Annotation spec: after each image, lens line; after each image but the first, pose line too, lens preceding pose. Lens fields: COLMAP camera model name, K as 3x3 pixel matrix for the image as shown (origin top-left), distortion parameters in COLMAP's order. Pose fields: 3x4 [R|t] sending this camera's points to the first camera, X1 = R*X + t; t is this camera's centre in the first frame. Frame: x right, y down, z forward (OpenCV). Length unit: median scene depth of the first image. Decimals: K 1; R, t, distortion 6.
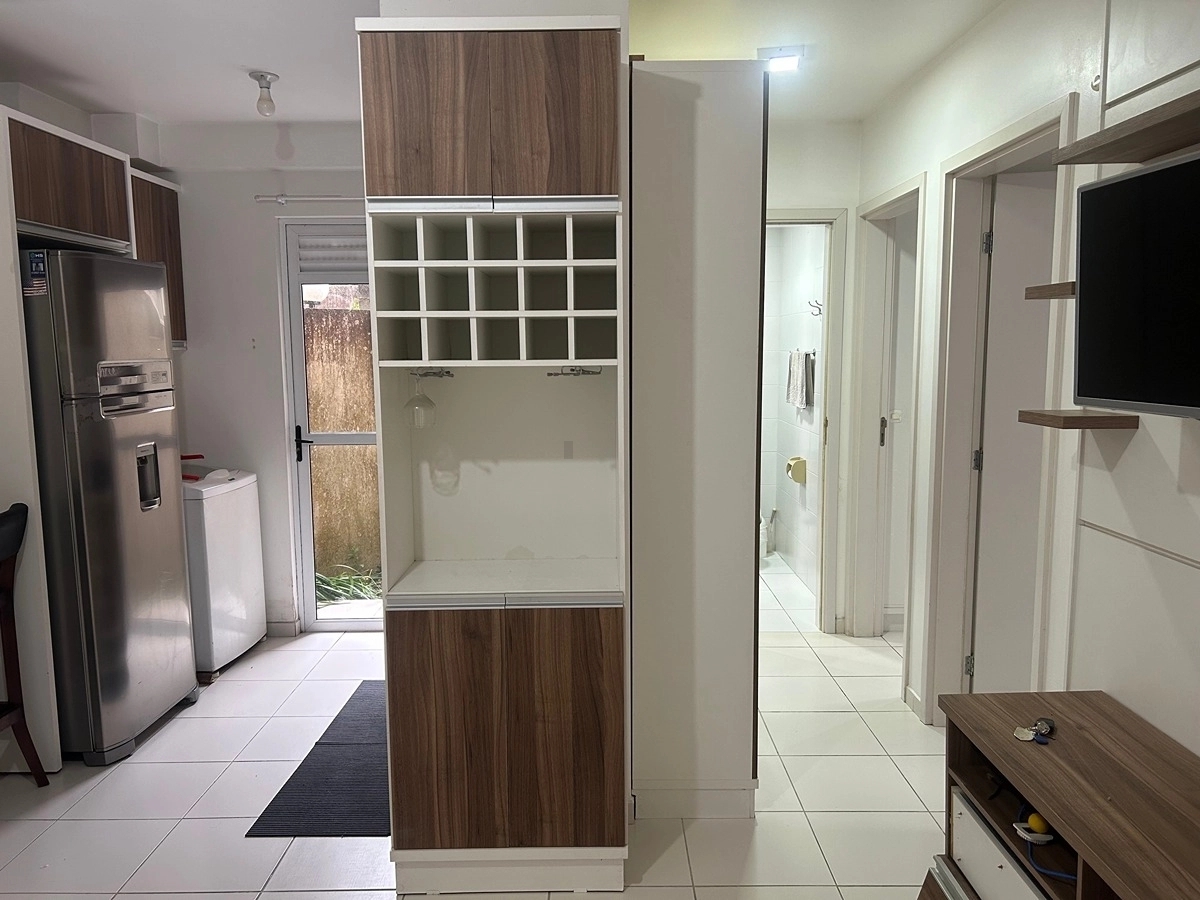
lens RADIAL K [[895.7, 0, 600.1], [0, 895.7, 452.8], [0, 0, 1]] dist [0.059385, -0.059164]
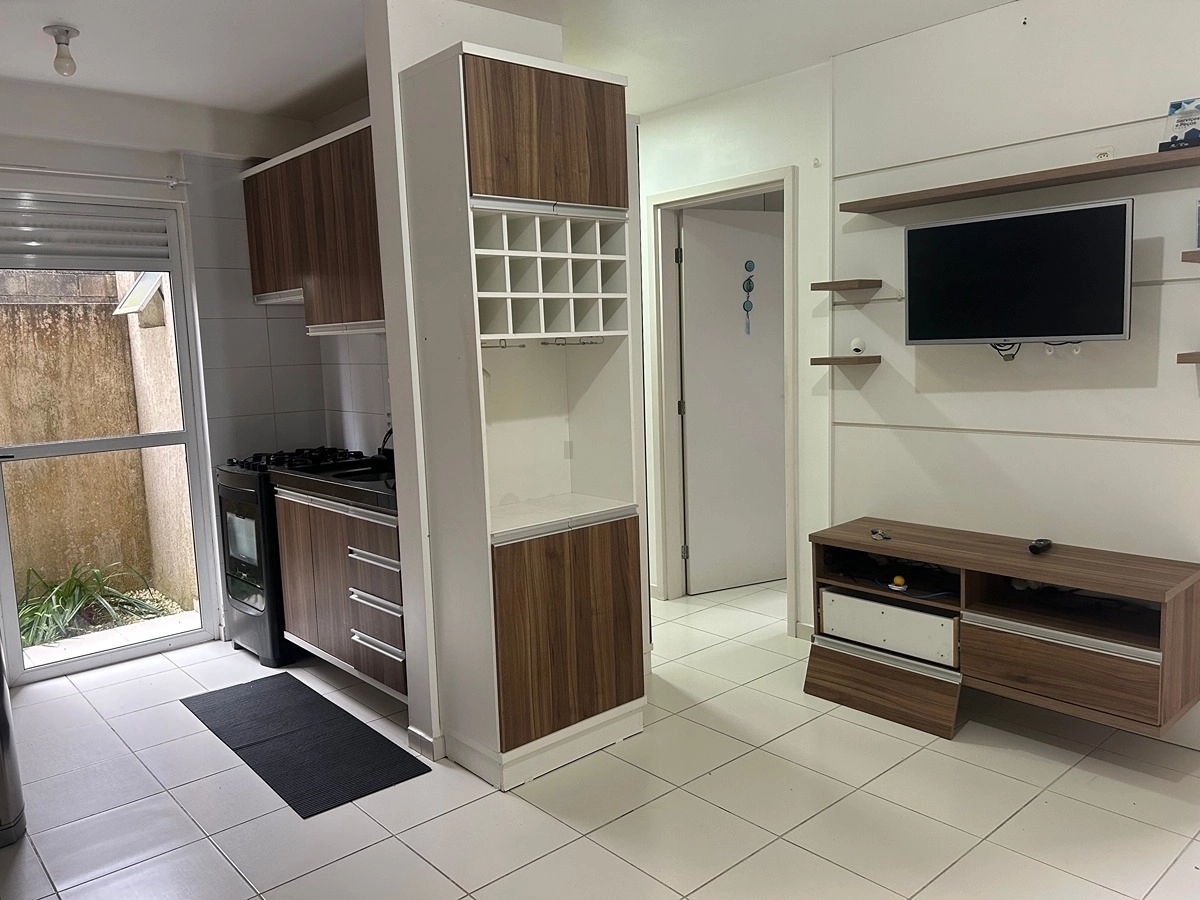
lens RADIAL K [[899.9, 0, 600.0], [0, 899.9, 450.0], [0, 0, 1]] dist [0.061423, -0.062770]
pose [[0.751975, -0.098298, 0.651821, -0.856922], [0.107004, 0.993907, 0.026440, 0.032340], [-0.650449, 0.049865, 0.757912, 0.012751]]
